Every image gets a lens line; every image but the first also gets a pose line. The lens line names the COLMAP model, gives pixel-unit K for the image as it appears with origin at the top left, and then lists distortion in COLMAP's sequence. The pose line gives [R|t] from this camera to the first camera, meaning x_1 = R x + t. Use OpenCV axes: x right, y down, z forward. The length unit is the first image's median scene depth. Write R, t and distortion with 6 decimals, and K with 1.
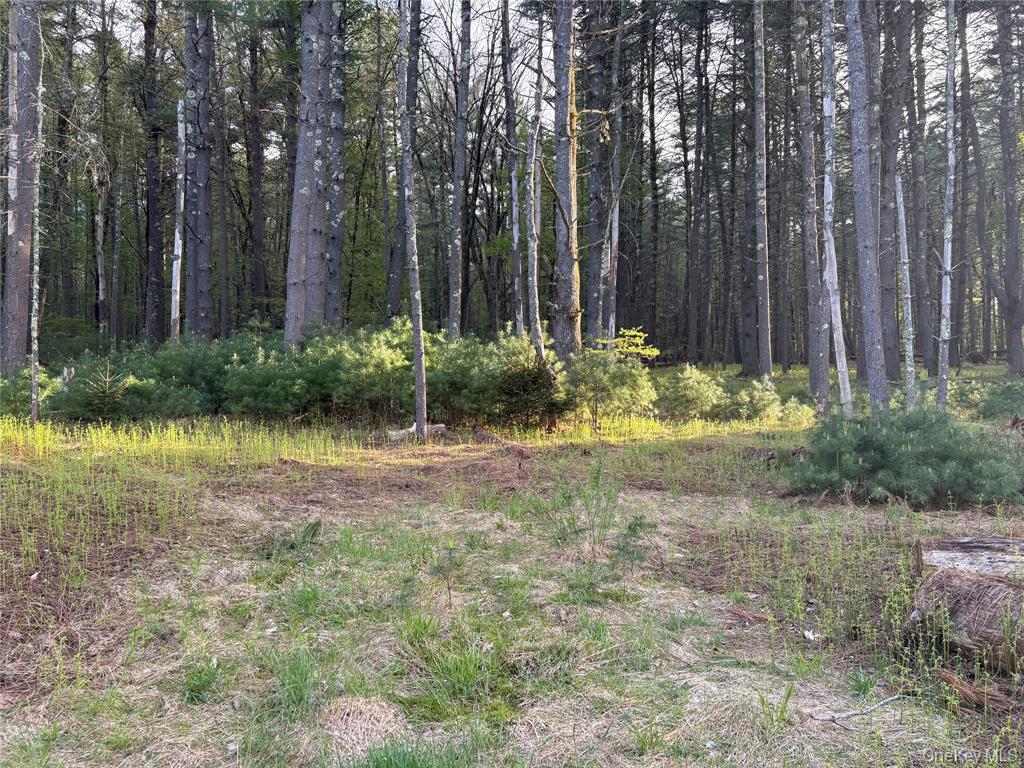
lens RADIAL K [[766.0, 0, 512.0], [0, 766.0, 384.4], [0, 0, 1]] dist [0.048259, -0.053058]
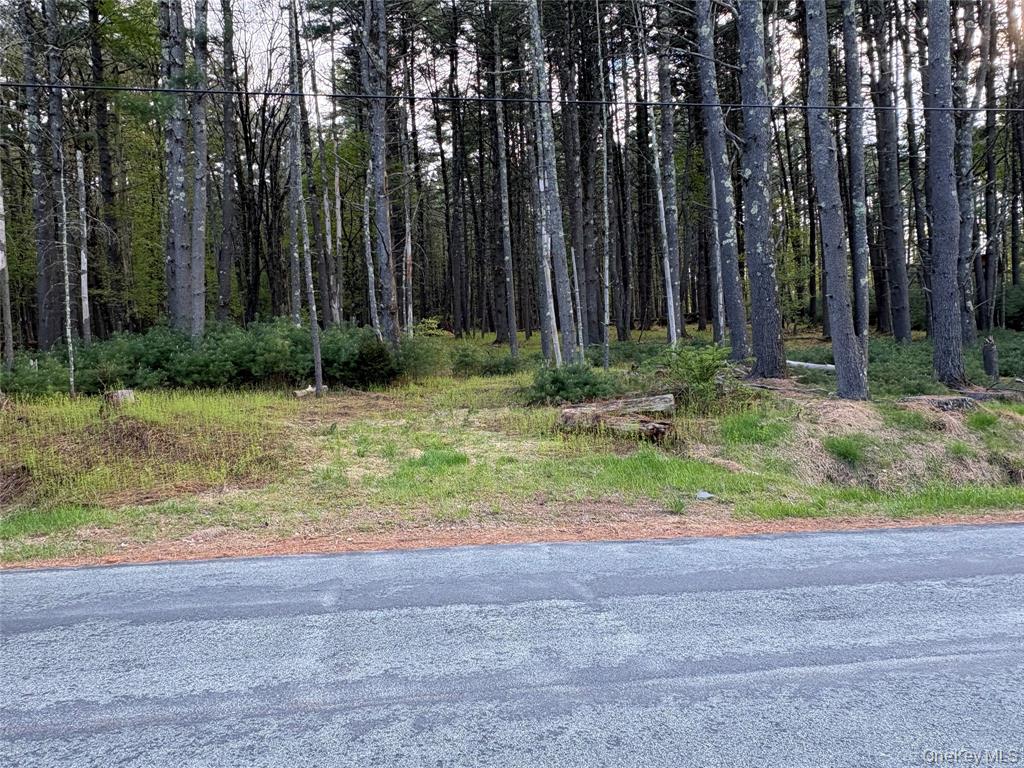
lens RADIAL K [[750.4, 0, 512.2], [0, 750.4, 384.3], [0, 0, 1]] dist [0.000012, -0.000192]
pose [[0.950058, -0.051816, 0.307742, -0.145237], [0.037376, 0.997914, 0.052637, -0.013694], [-0.309827, -0.038506, 0.950013, -0.446759]]
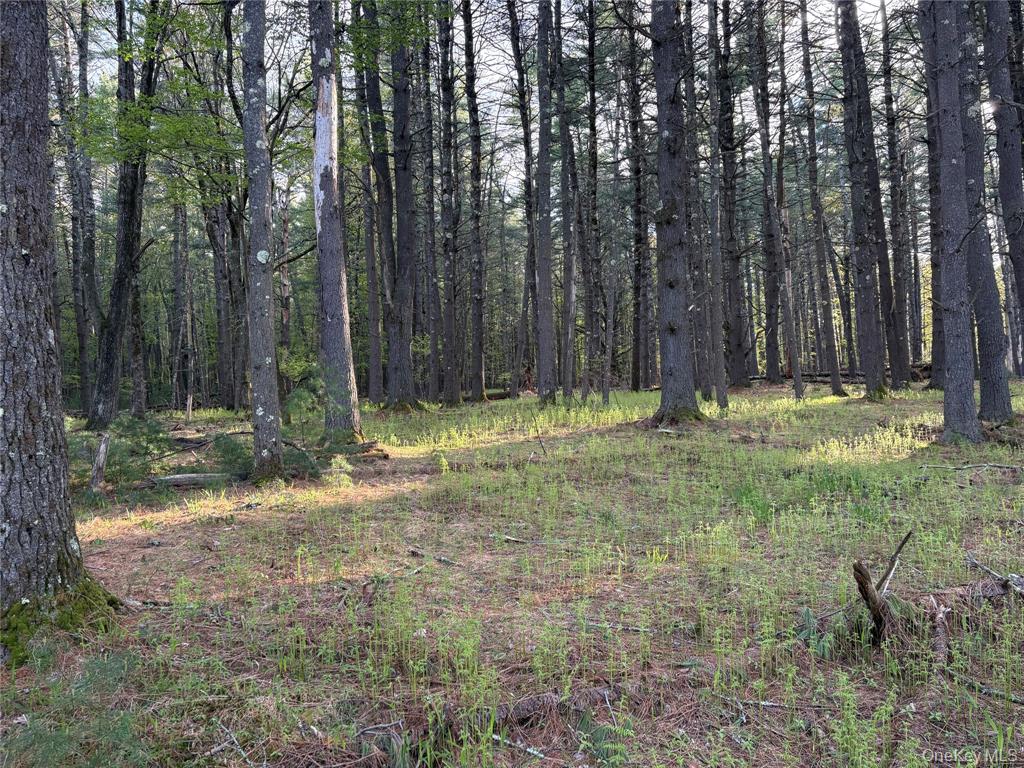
lens RADIAL K [[766.0, 0, 512.0], [0, 766.0, 384.2], [0, 0, 1]] dist [0.048259, -0.053058]
pose [[0.979352, -0.019250, 0.201243, 0.252159], [0.026247, 0.999138, -0.032158, -0.041636], [-0.200450, 0.036776, 0.979013, 1.160516]]
